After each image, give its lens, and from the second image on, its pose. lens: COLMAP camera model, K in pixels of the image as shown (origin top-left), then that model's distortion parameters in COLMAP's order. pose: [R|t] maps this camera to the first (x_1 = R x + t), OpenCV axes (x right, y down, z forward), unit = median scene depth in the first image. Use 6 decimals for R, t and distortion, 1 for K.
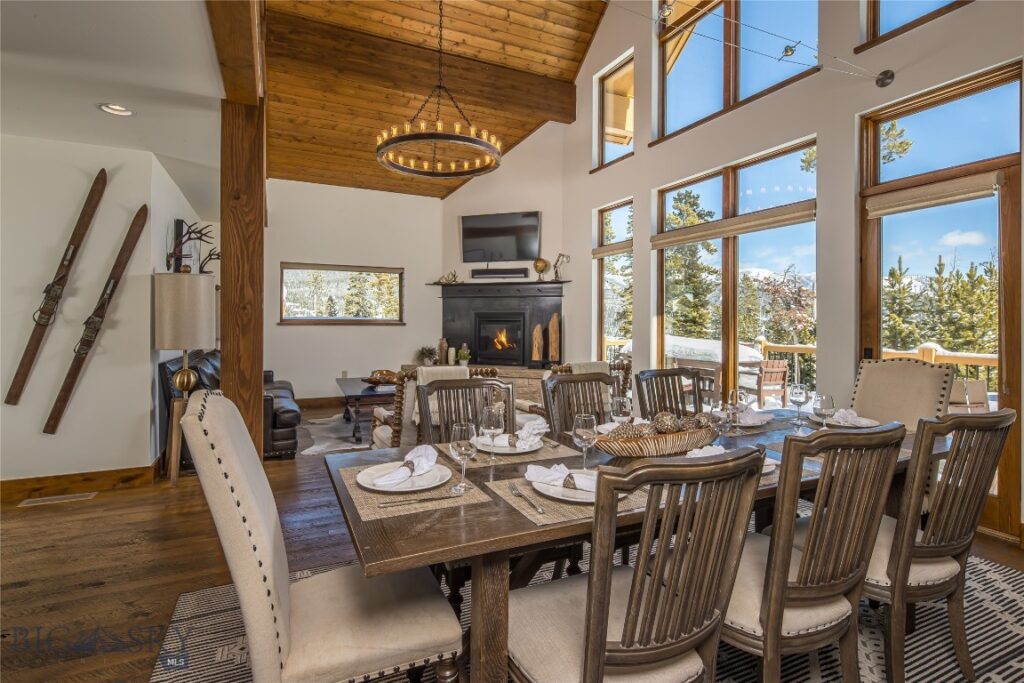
lens RADIAL K [[500.4, 0, 501.6], [0, 500.4, 332.1], [0, 0, 1]] dist [0.005281, -0.000656]
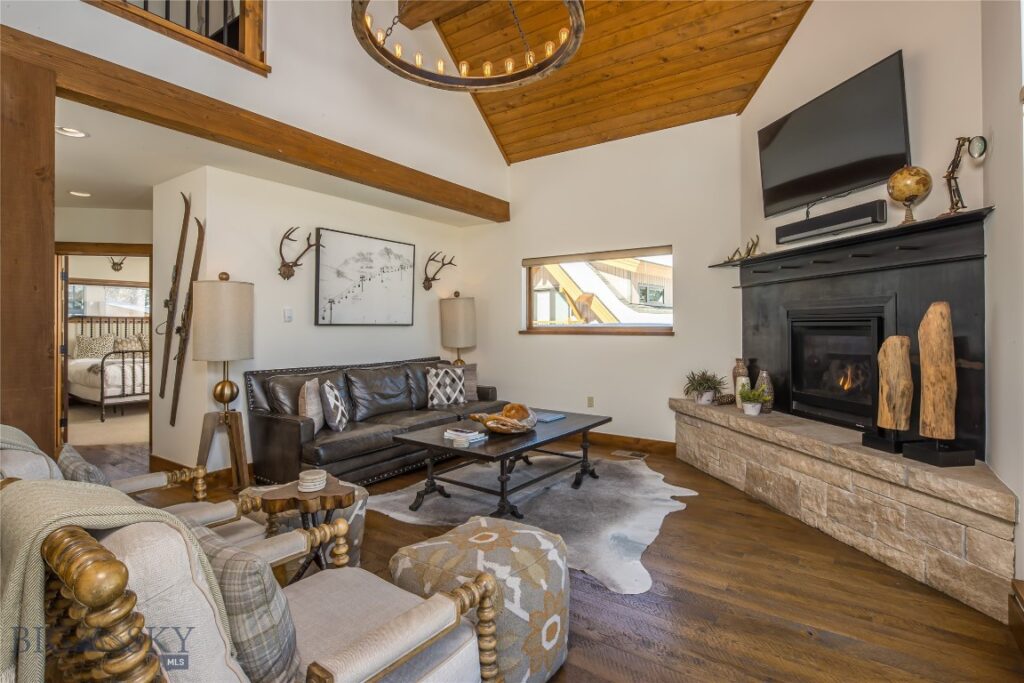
lens RADIAL K [[500.4, 0, 502.5], [0, 500.4, 329.4], [0, 0, 1]] dist [0.005281, -0.000656]
pose [[0.514770, -0.004221, -0.857318, 0.250451], [-0.013528, 0.999823, -0.013046, -0.011485], [0.857222, 0.018314, 0.514622, 0.531822]]
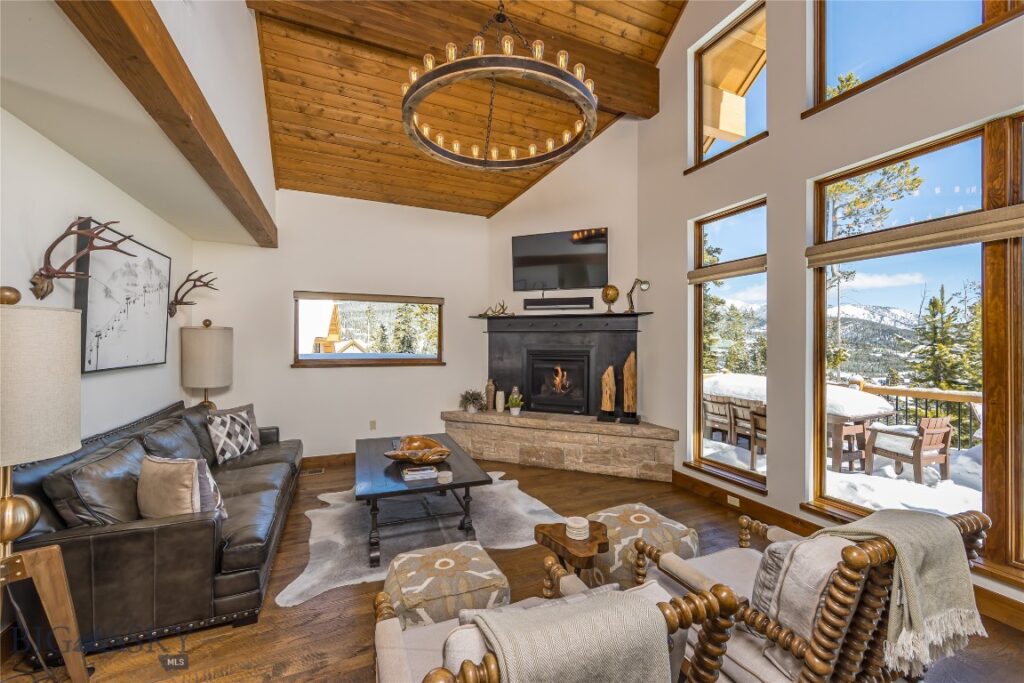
lens RADIAL K [[406.5, 0, 519.5], [0, 406.5, 344.9], [0, 0, 1]] dist [0.006672, -0.000311]
pose [[0.999971, -0.002203, -0.007352, -0.066667], [0.002072, 0.999842, -0.017673, -0.038290], [0.007389, 0.017657, 0.999817, 0.336308]]
